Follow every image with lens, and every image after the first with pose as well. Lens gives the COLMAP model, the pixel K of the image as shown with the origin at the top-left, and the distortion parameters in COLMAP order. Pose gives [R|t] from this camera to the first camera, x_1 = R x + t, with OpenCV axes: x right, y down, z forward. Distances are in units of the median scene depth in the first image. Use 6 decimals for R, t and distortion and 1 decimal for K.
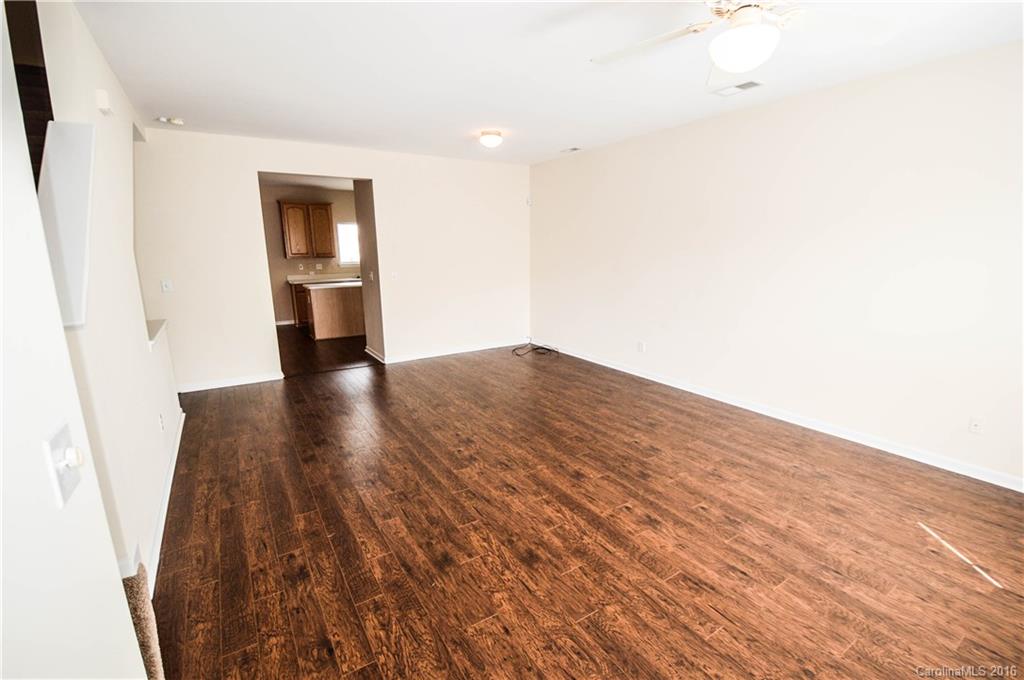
lens RADIAL K [[454.9, 0, 505.9], [0, 454.9, 338.8], [0, 0, 1]] dist [-0.020799, -0.000459]
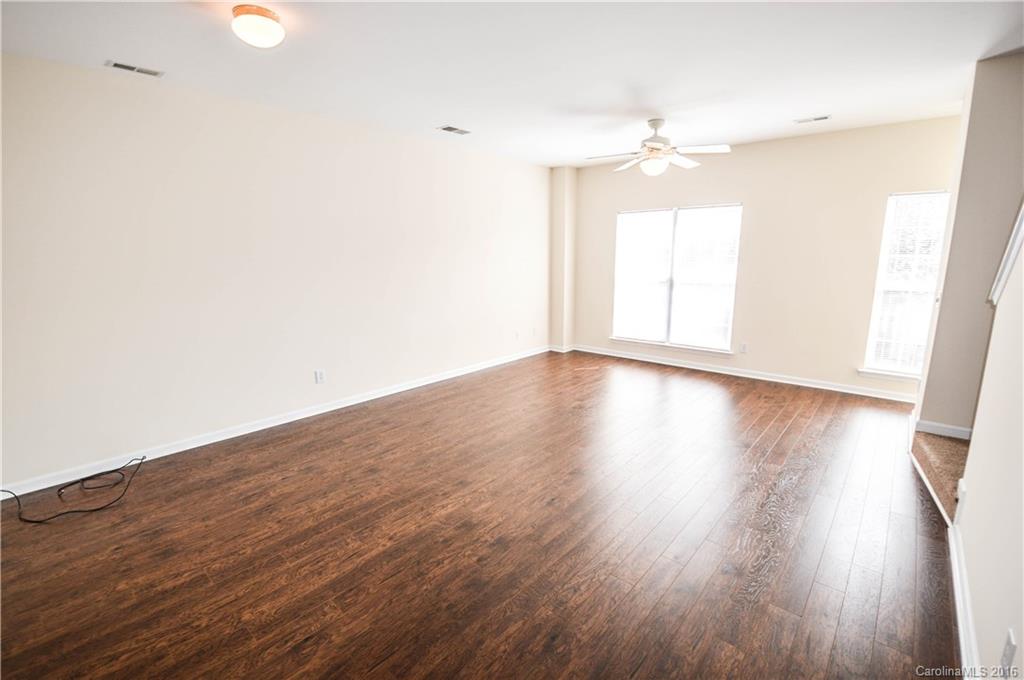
lens RADIAL K [[454.9, 0, 505.2], [0, 454.9, 341.5], [0, 0, 1]] dist [-0.020799, -0.000459]
pose [[-0.286510, -0.187866, 0.939478, -0.651718], [0.189941, 0.949985, 0.247893, -0.213899], [-0.939060, 0.249470, -0.236497, 0.980822]]
